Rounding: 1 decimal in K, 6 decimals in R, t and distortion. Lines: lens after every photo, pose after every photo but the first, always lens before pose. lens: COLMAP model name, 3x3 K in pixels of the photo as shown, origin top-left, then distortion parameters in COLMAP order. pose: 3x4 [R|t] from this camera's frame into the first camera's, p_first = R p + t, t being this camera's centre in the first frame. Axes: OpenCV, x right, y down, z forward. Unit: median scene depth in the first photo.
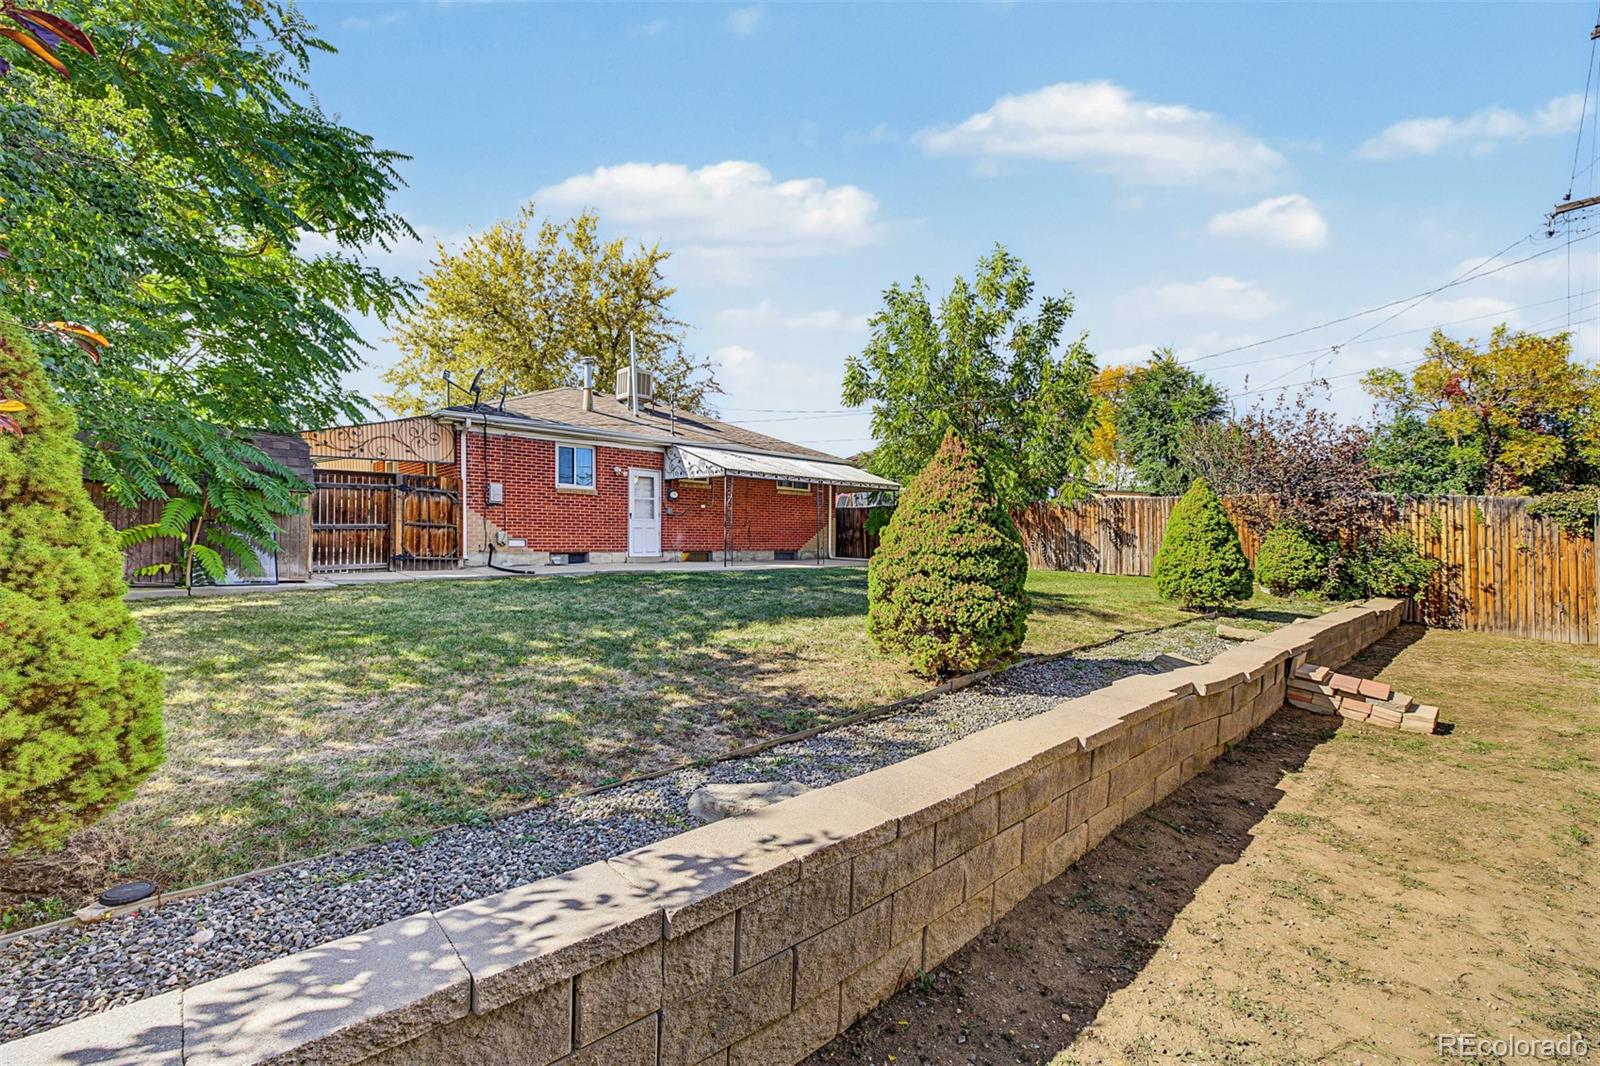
lens RADIAL K [[671.7, 0, 799.1], [0, 671.7, 537.6], [0, 0, 1]] dist [0.002035, -0.000117]
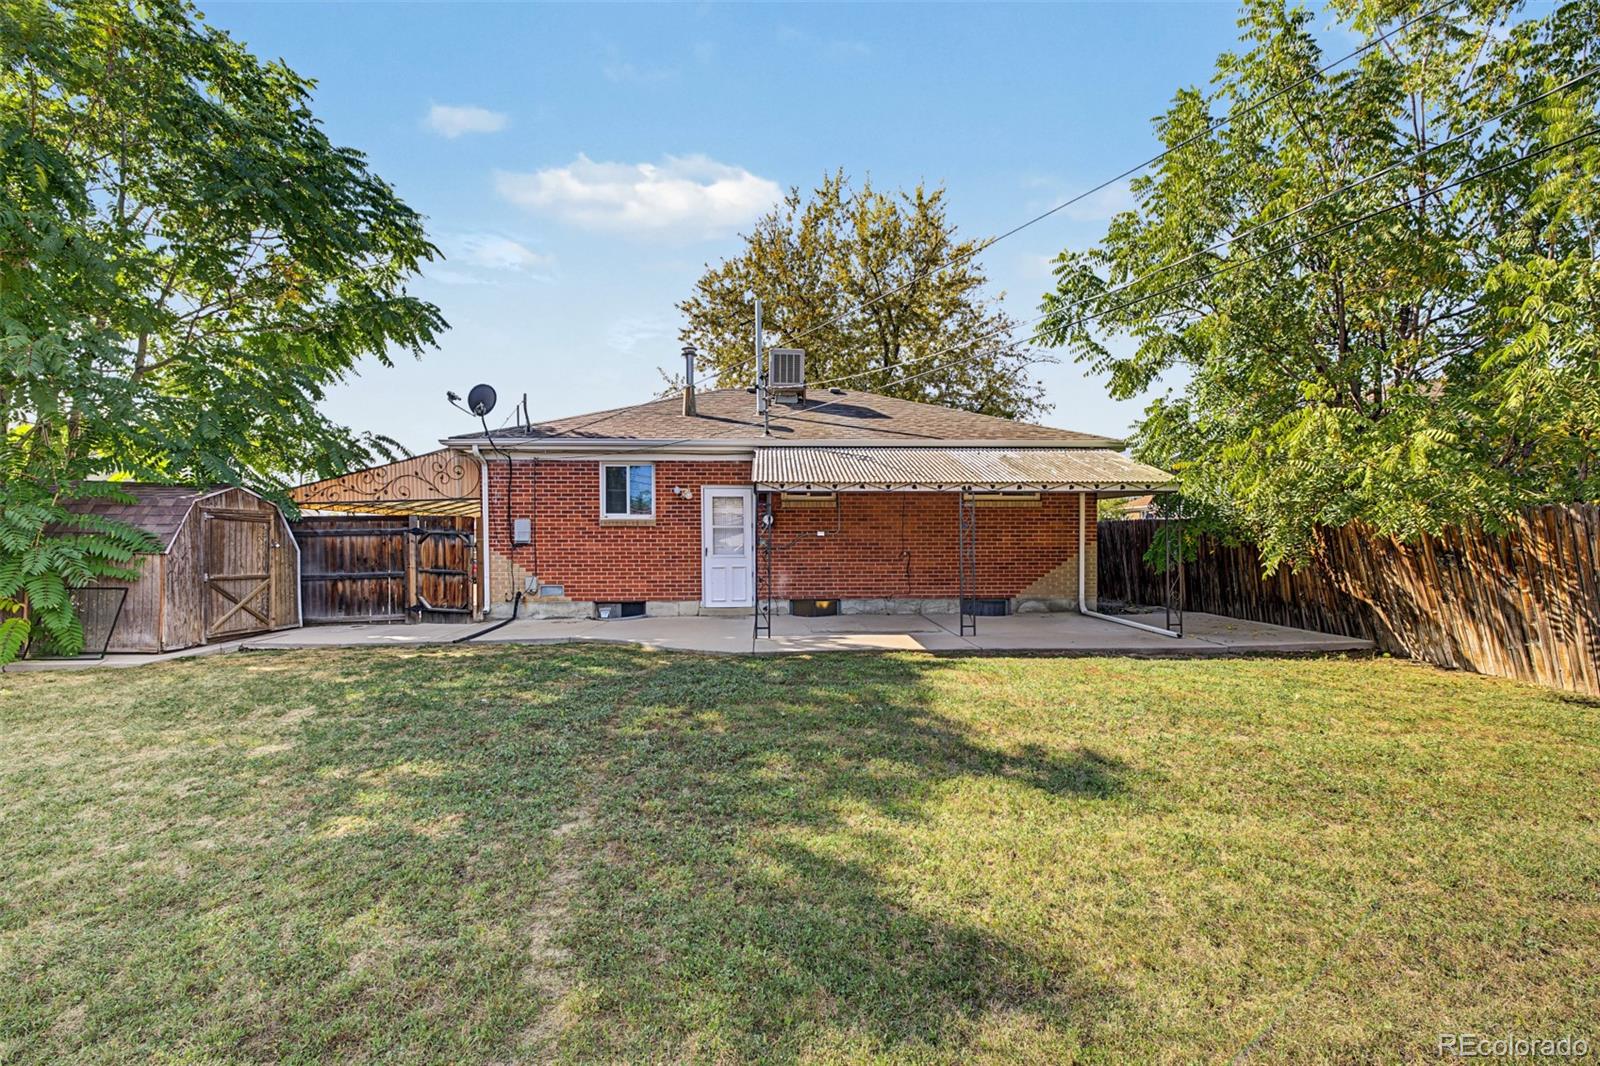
lens RADIAL K [[671.7, 0, 801.1], [0, 671.7, 535.9], [0, 0, 1]] dist [0.002035, -0.000117]
pose [[0.768107, -0.011205, -0.640223, 0.341821], [0.012791, 0.999916, -0.002153, -0.053574], [0.640193, -0.006535, 0.768186, 0.579762]]
